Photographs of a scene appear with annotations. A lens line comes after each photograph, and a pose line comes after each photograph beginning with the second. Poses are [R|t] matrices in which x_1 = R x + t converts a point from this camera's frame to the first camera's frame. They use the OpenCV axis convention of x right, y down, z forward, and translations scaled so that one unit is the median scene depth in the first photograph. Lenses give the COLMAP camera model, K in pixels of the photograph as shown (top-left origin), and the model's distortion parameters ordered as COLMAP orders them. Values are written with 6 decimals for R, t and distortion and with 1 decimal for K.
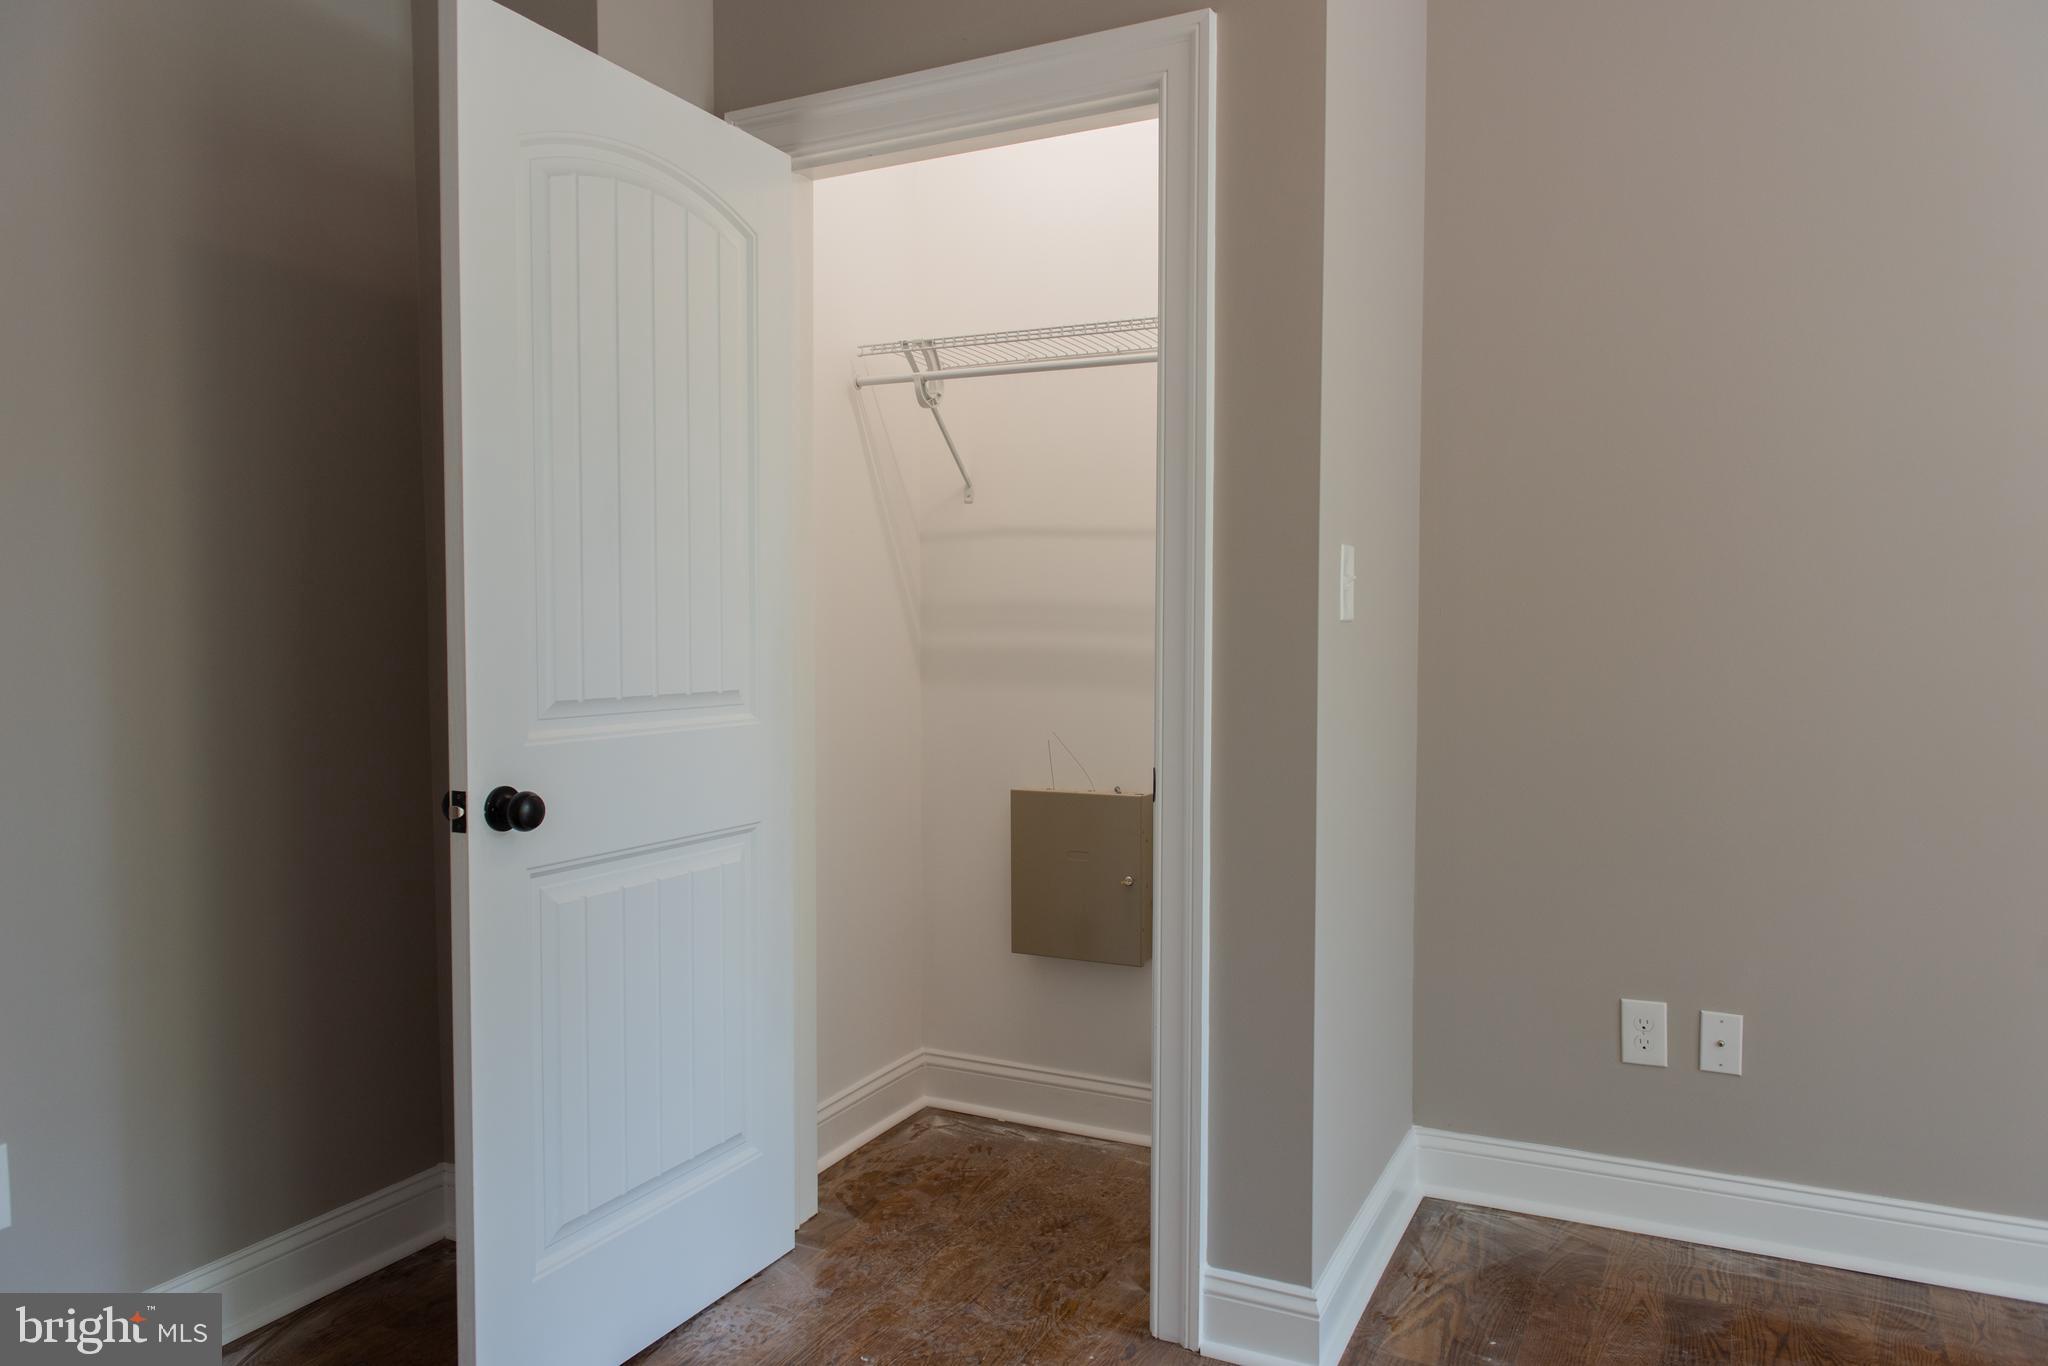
lens RADIAL K [[1366.9, 0, 1024.0], [0, 1366.9, 683.0], [0, 0, 1]] dist [-0.004642, -0.004762]
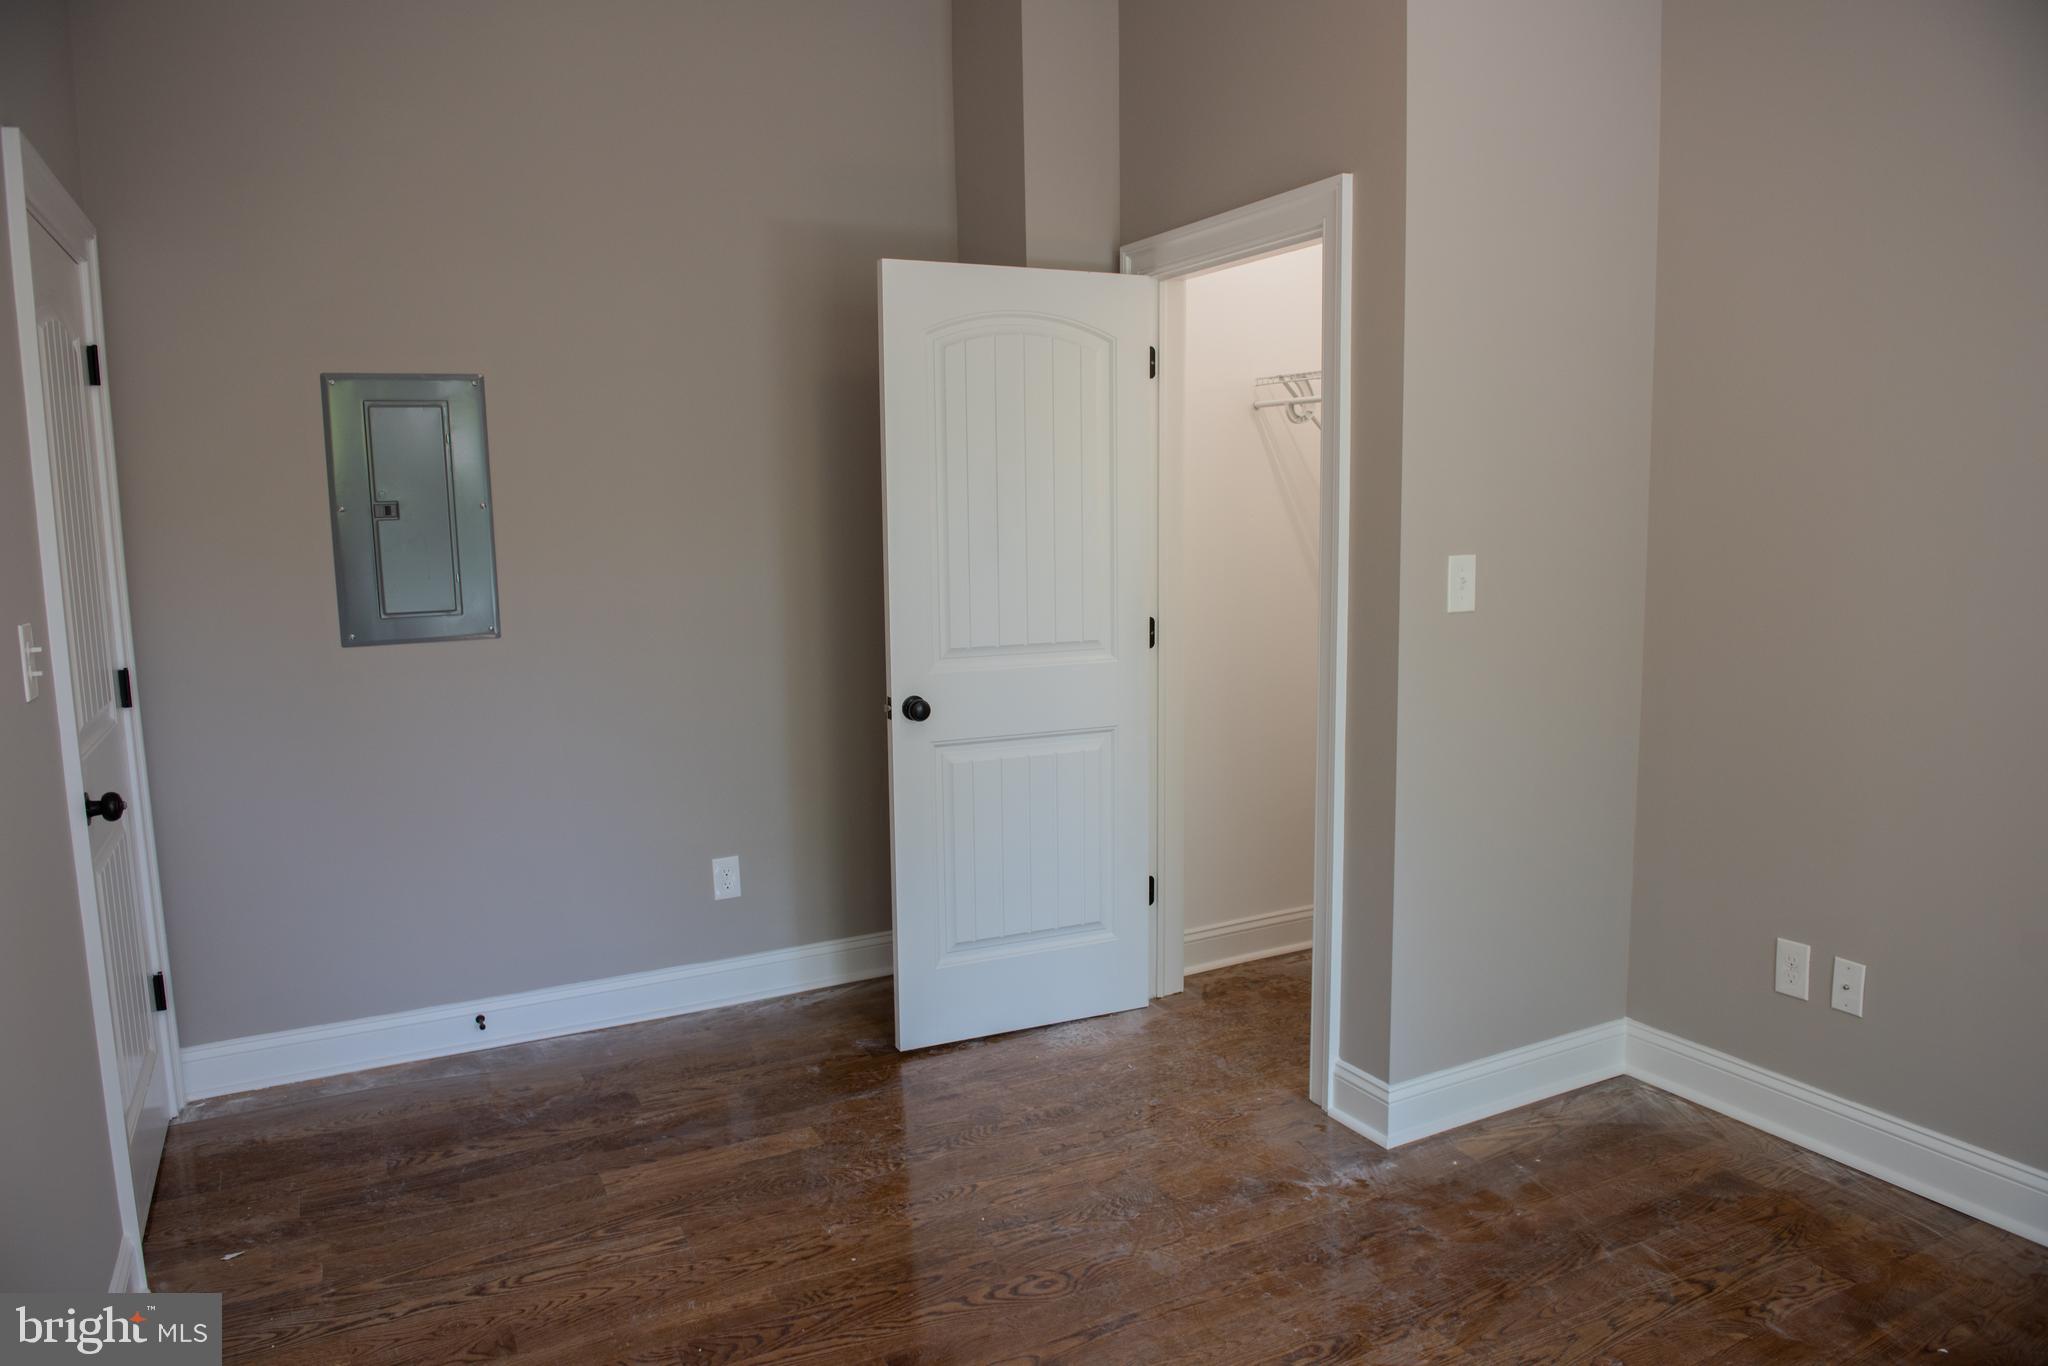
lens RADIAL K [[1356.3, 0, 1024.0], [0, 1356.3, 683.0], [0, 0, 1]] dist [-0.075720, -0.002329]
pose [[0.806093, 0.063716, -0.588349, 0.613037], [-0.011873, 0.995728, 0.091566, -0.083134], [0.591670, -0.066825, 0.803406, -0.276864]]
